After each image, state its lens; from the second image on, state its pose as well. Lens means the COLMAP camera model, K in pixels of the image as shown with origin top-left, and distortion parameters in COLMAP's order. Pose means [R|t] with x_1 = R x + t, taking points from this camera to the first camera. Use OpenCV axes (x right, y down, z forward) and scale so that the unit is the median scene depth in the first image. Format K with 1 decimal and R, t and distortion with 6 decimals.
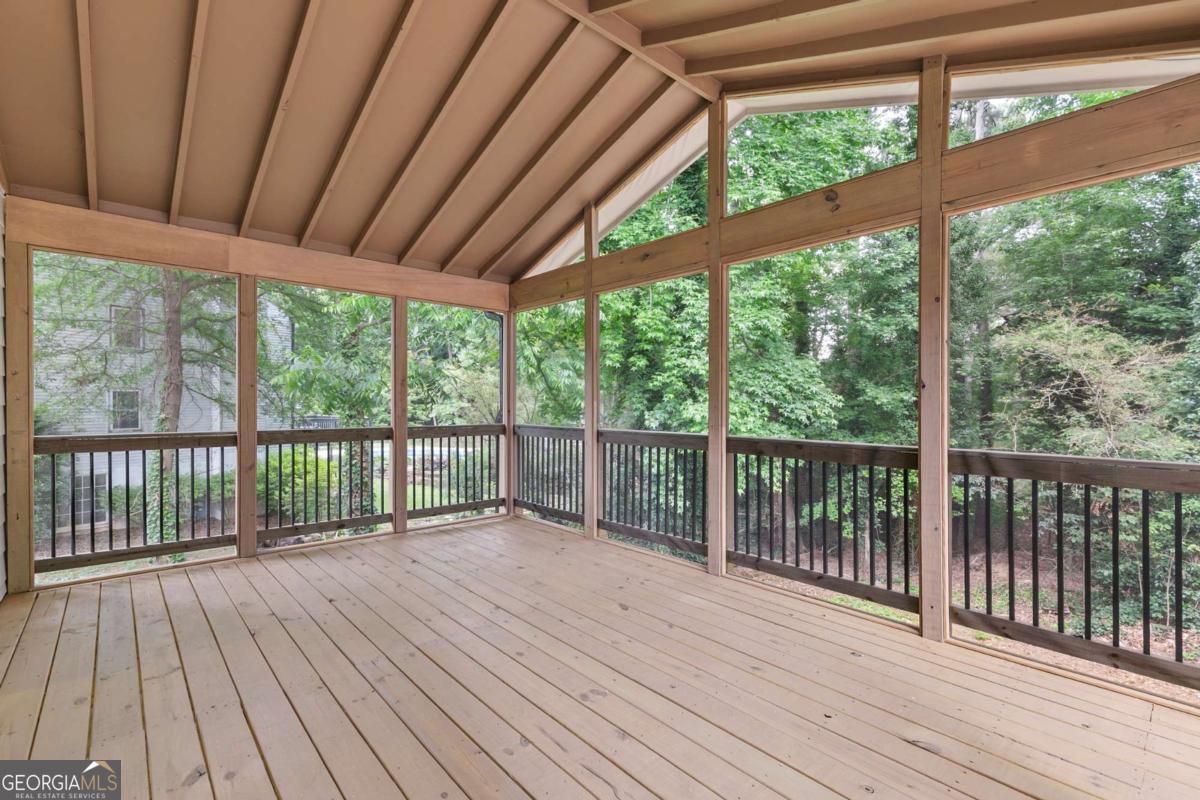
lens RADIAL K [[538.9, 0, 598.9], [0, 538.9, 406.3], [0, 0, 1]] dist [0.002251, -0.000519]
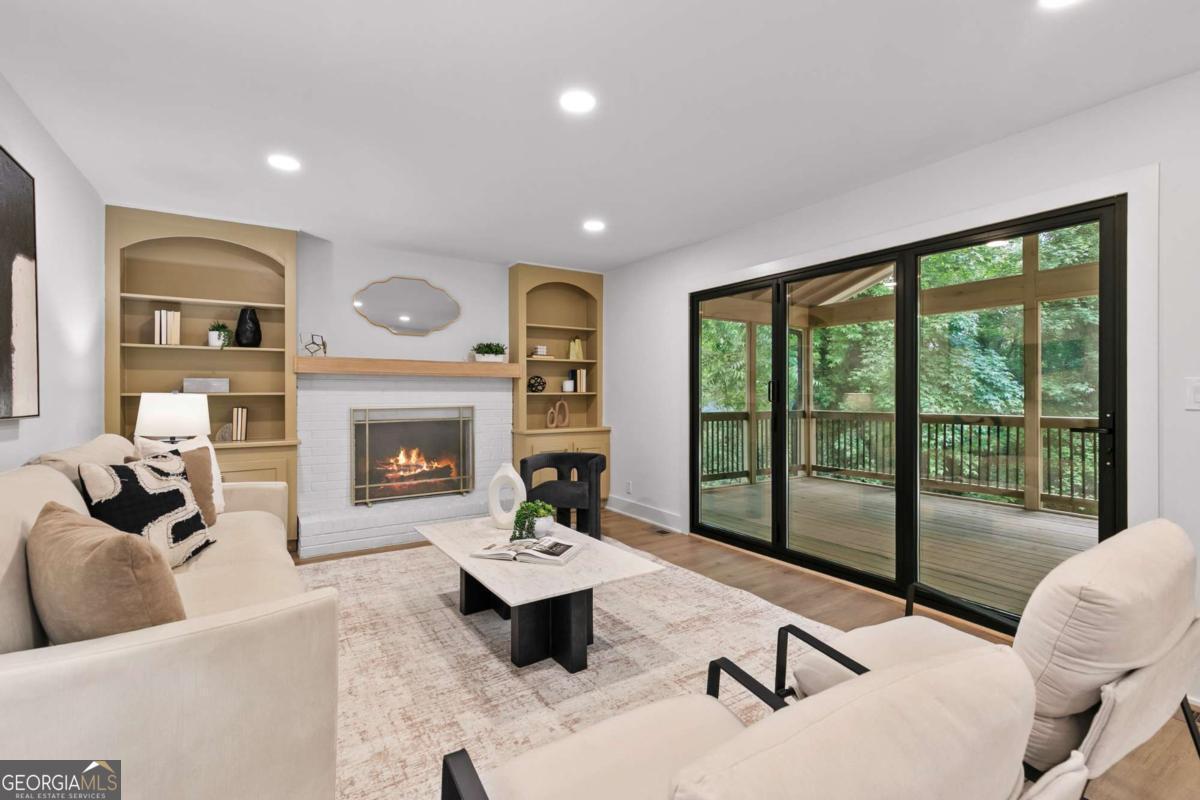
lens RADIAL K [[538.9, 0, 599.8], [0, 538.9, 393.7], [0, 0, 1]] dist [0.002251, -0.000519]
pose [[0.986559, -0.000633, -0.163403, -0.250008], [-0.000225, 0.999986, -0.005233, -0.002285], [0.163404, 0.005199, 0.986546, -0.241187]]
